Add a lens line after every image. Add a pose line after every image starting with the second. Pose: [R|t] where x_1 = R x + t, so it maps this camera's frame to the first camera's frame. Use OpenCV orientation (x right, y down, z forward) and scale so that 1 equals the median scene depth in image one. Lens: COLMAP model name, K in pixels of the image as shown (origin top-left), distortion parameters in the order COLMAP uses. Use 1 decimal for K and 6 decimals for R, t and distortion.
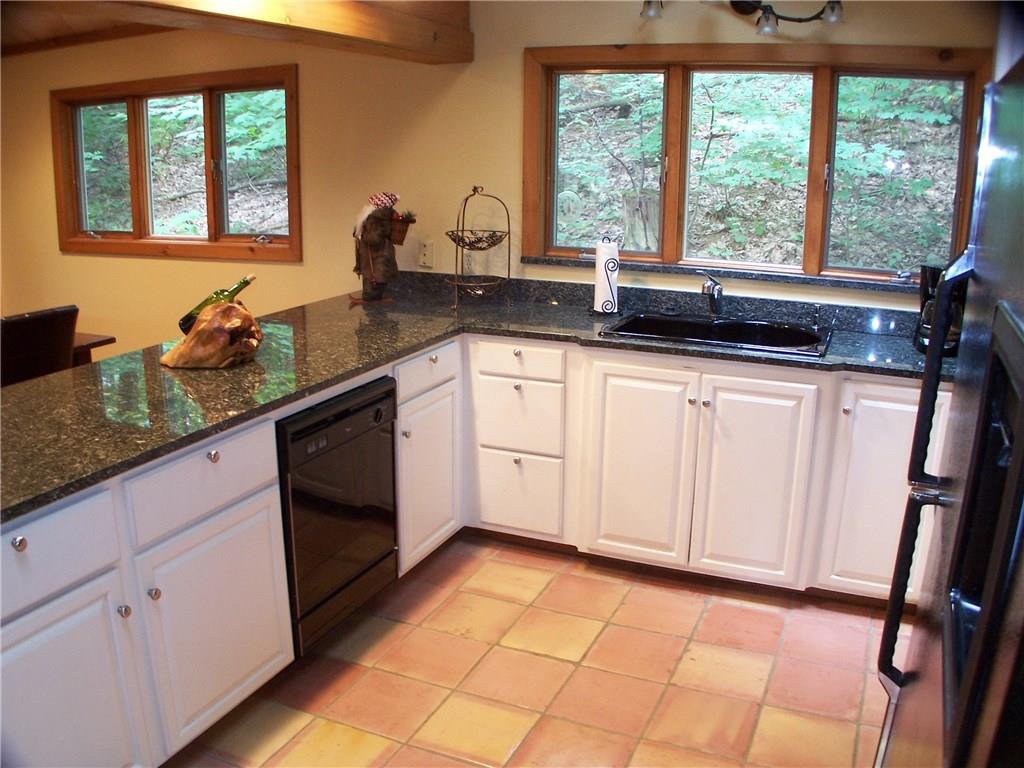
lens RADIAL K [[887.5, 0, 507.7], [0, 887.5, 392.0], [0, 0, 1]] dist [-0.239041, 0.100721]
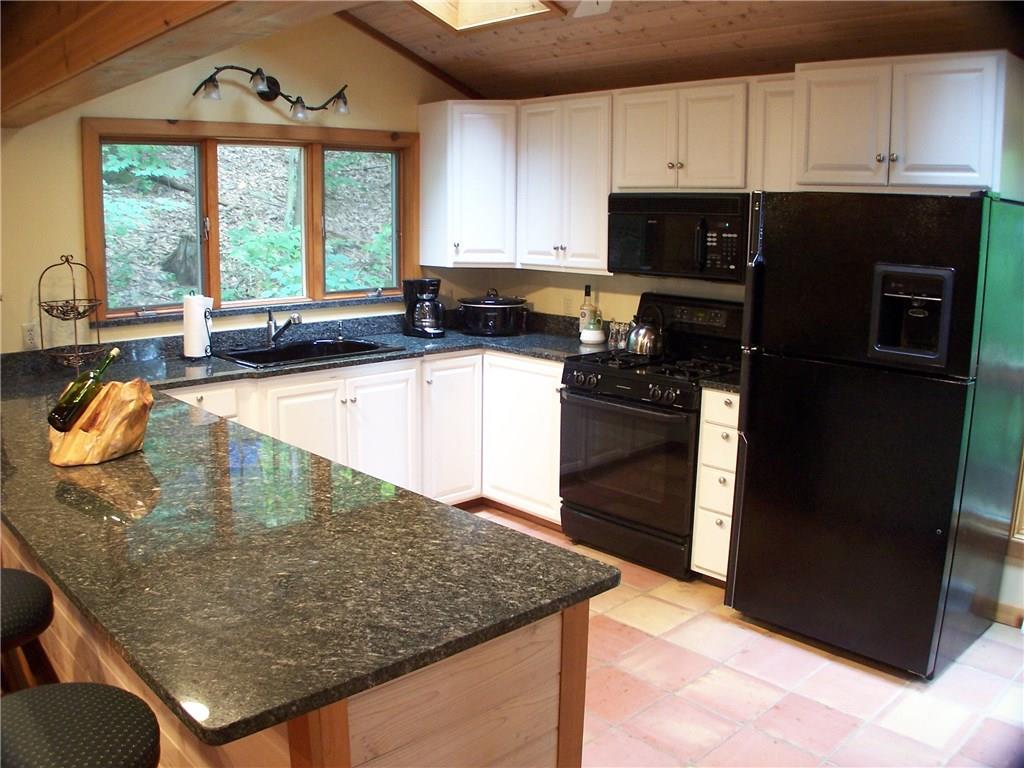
lens RADIAL K [[887.5, 0, 507.7], [0, 887.5, 392.0], [0, 0, 1]] dist [-0.239041, 0.100721]
pose [[0.388506, -0.187211, 0.902228, -0.787912], [0.234522, 0.966989, 0.099662, -0.068887], [-0.891102, 0.172873, 0.419586, 0.209408]]
